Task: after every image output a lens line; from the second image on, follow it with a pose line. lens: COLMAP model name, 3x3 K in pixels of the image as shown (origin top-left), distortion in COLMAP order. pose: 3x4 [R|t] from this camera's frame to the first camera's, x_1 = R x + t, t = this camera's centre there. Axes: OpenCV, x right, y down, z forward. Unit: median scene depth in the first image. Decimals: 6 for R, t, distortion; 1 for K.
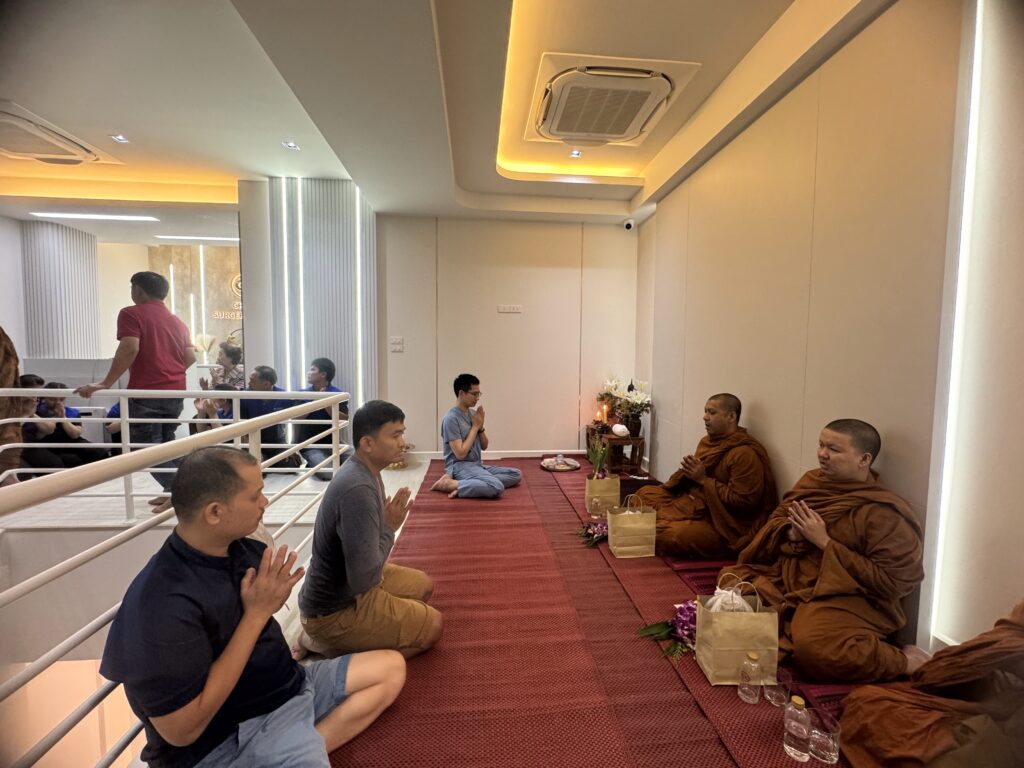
lens RADIAL K [[413.7, 0, 512.0], [0, 413.7, 384.0], [0, 0, 1]] dist [0.001405, 0.000497]
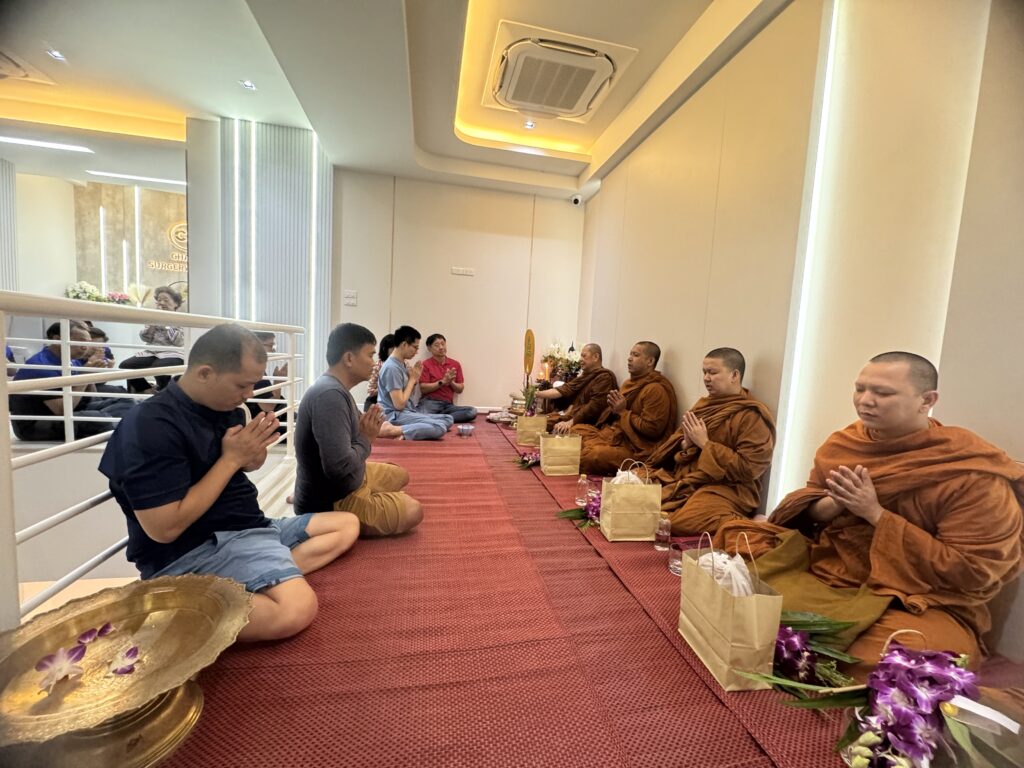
lens RADIAL K [[413.7, 0, 512.0], [0, 413.7, 384.0], [0, 0, 1]] dist [0.001405, 0.000497]
pose [[0.992717, 0.036966, 0.114655, 0.010908], [-0.039960, 0.998915, 0.023929, 0.096295], [-0.113646, -0.028336, 0.993117, -0.085955]]
